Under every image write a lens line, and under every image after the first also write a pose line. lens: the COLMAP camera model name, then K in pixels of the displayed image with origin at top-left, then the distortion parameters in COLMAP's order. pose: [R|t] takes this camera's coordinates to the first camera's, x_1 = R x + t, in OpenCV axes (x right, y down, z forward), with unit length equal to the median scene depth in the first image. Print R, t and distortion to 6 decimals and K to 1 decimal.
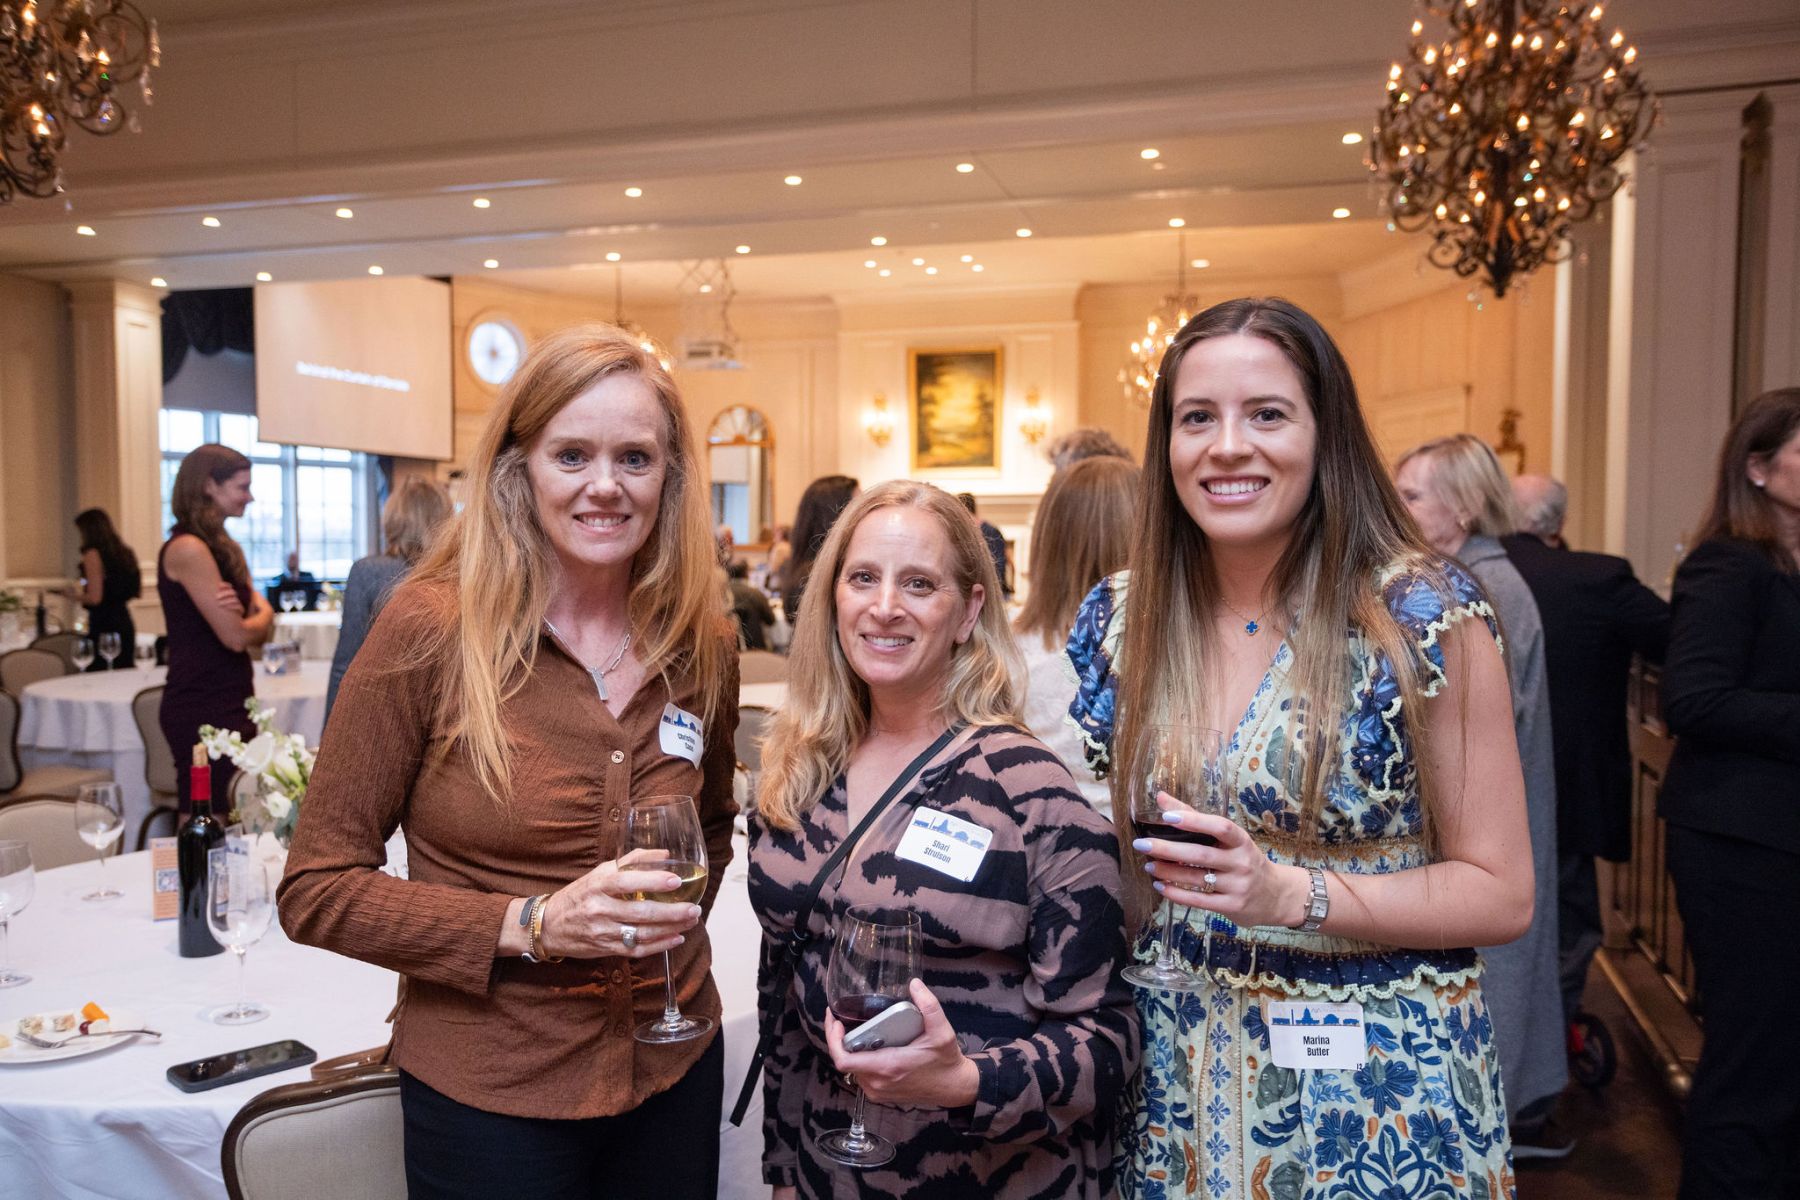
lens RADIAL K [[1464.0, 0, 900.0], [0, 1464.0, 600.0], [0, 0, 1]] dist [-0.002407, 0.068416]
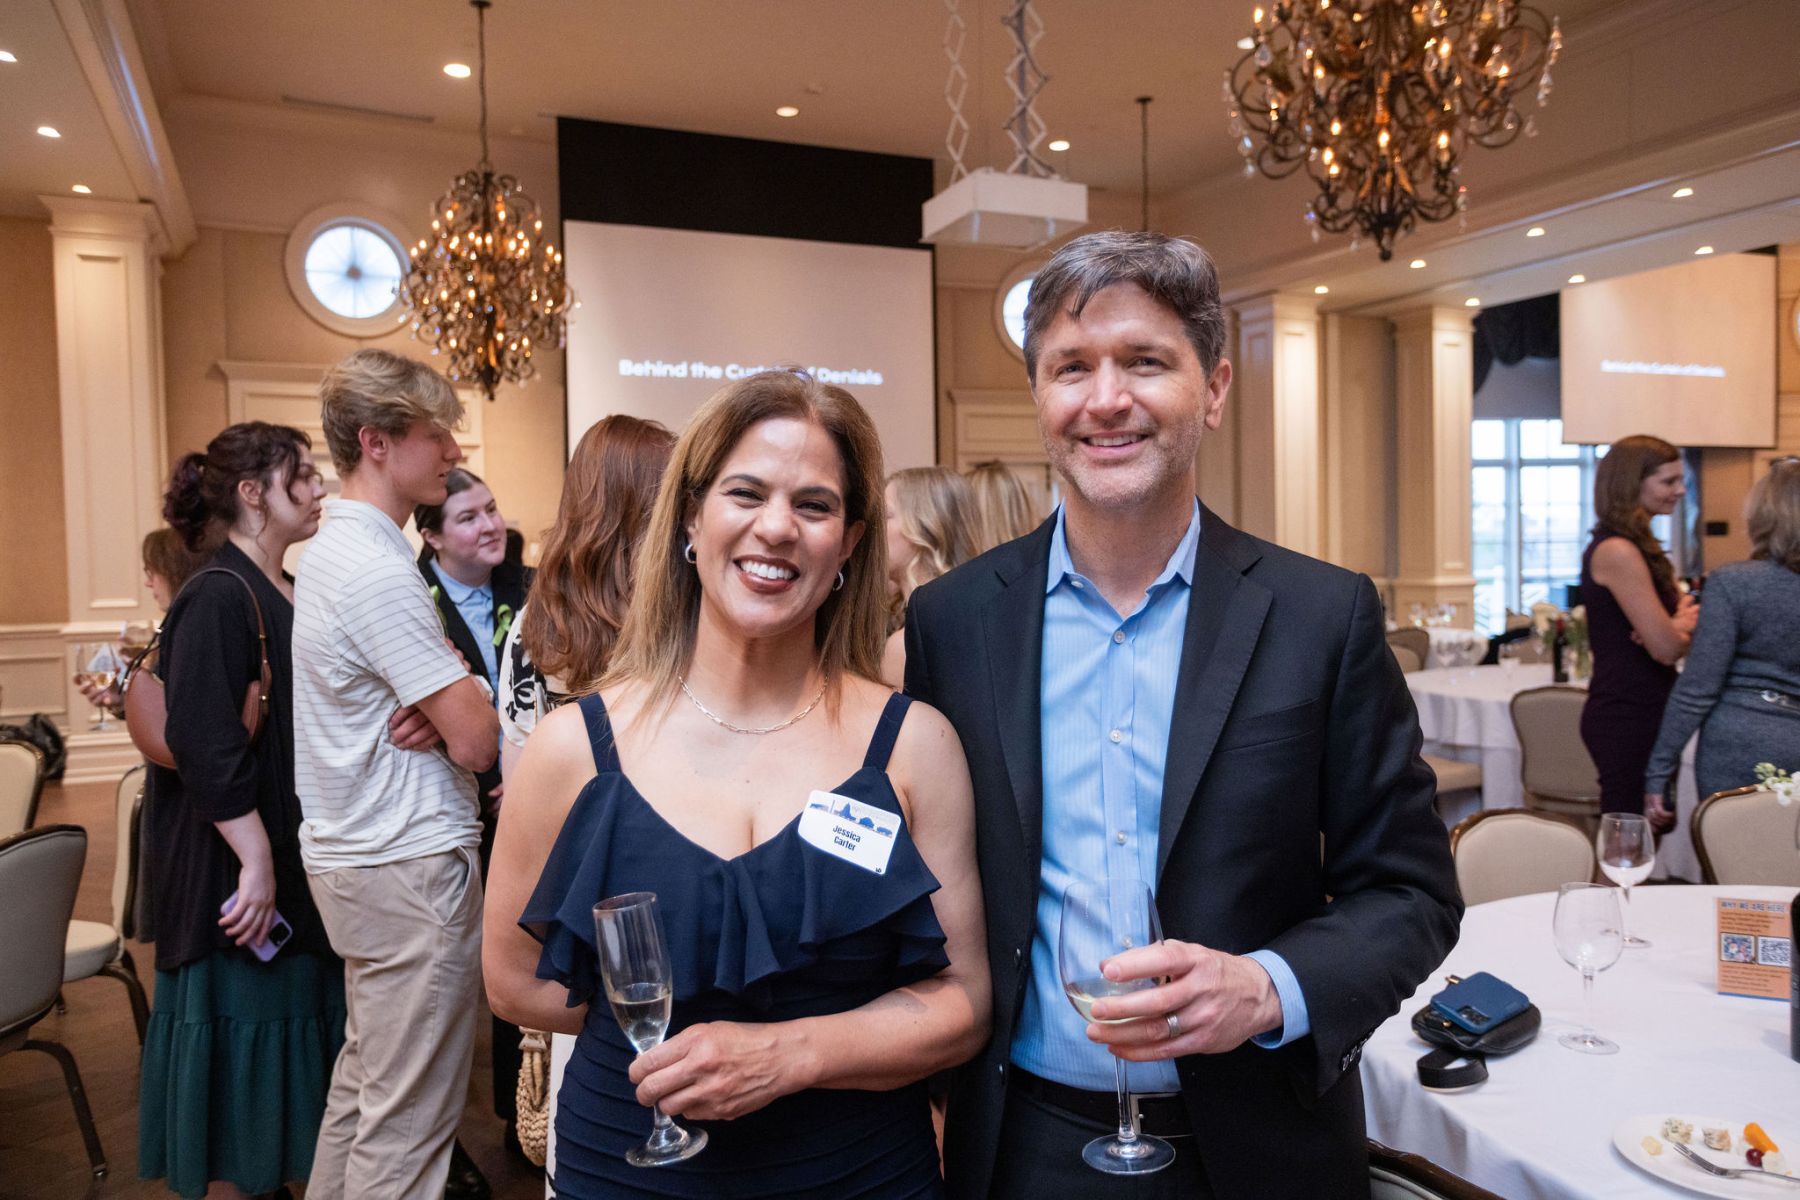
lens RADIAL K [[1326.9, 0, 871.8], [0, 1326.9, 593.5], [0, 0, 1]] dist [0.031513, 0.005730]
pose [[0.659485, 0.008453, -0.751670, -0.069690], [-0.009403, 0.999951, 0.002995, -0.002616], [0.751659, 0.005093, 0.659533, 0.034866]]
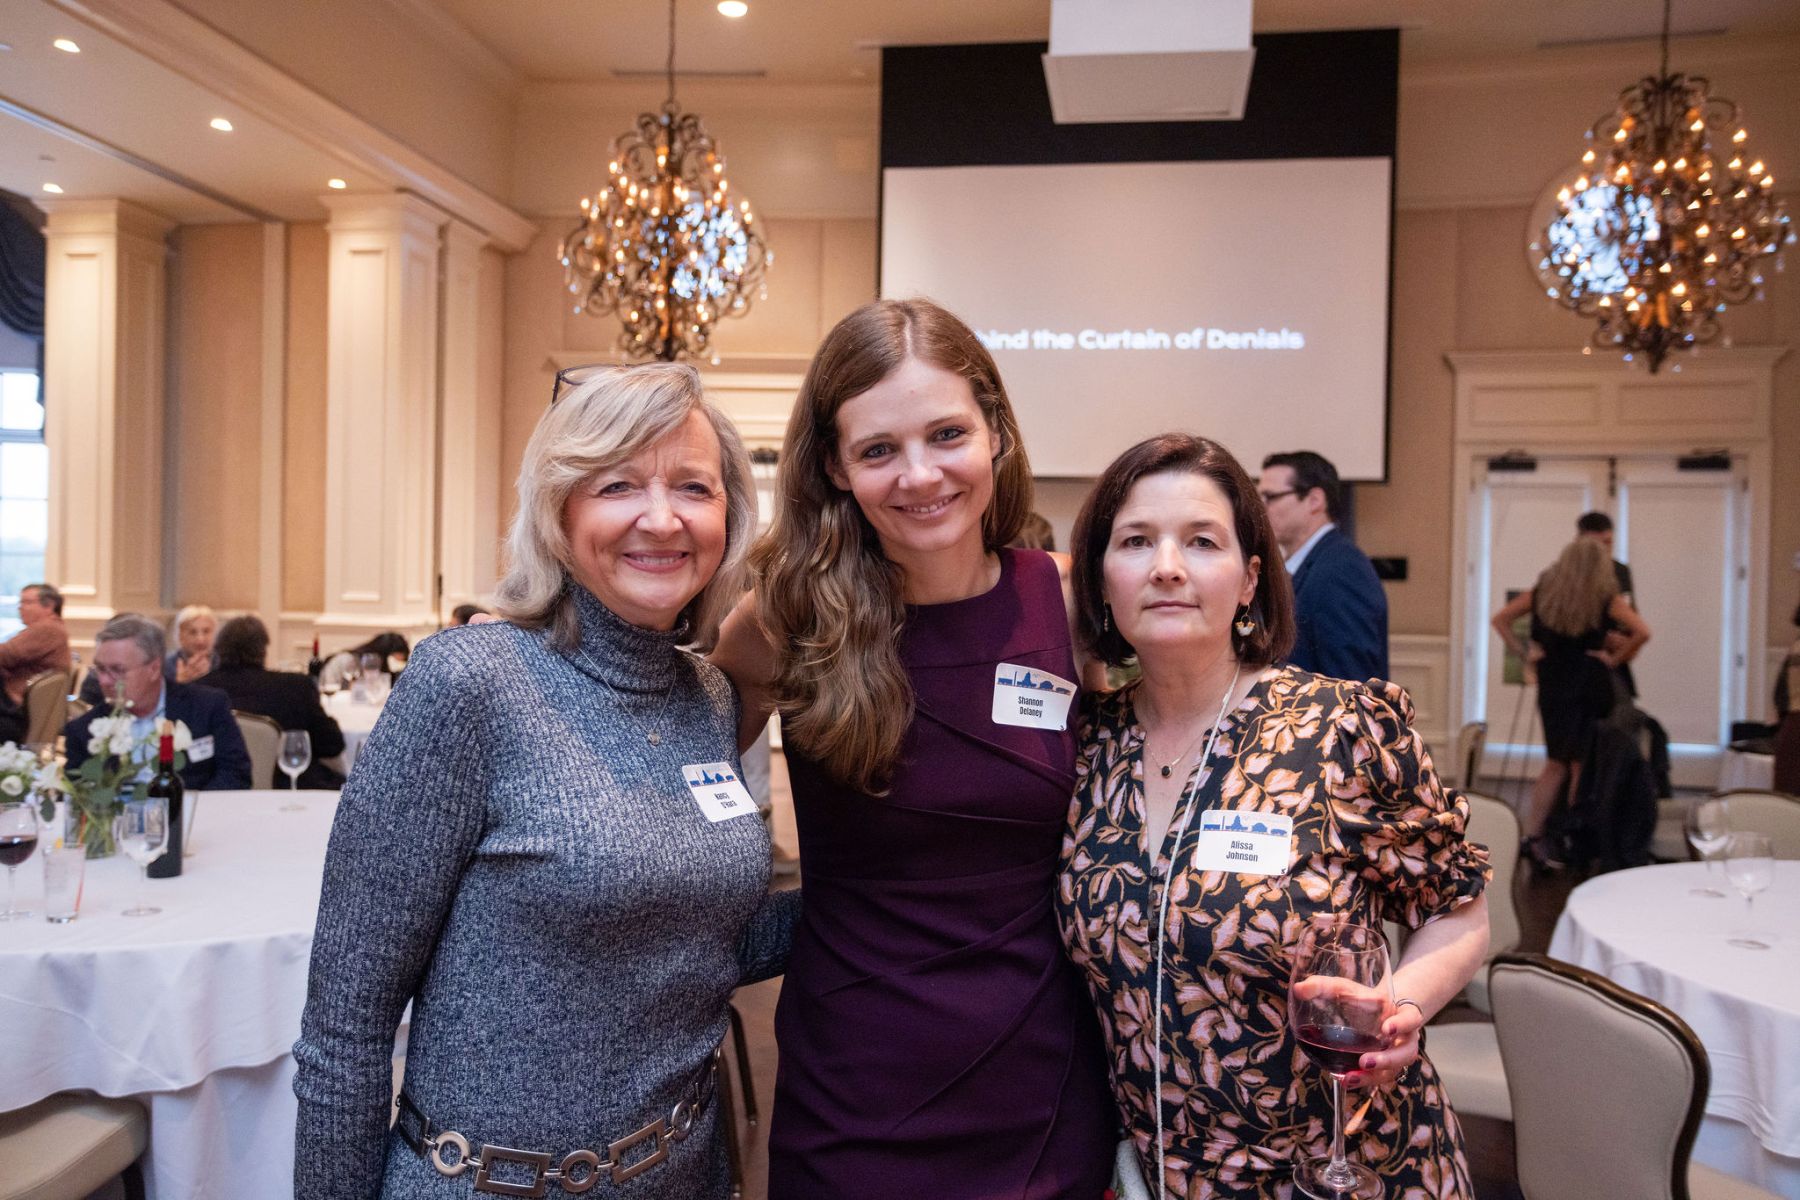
lens RADIAL K [[1464.0, 0, 900.0], [0, 1464.0, 600.0], [0, 0, 1]] dist [-0.002407, 0.068416]
pose [[0.165641, 0.018775, -0.986007, -0.055635], [-0.058298, 0.998257, 0.009215, -0.013887], [0.984461, 0.055956, 0.166447, 0.377209]]
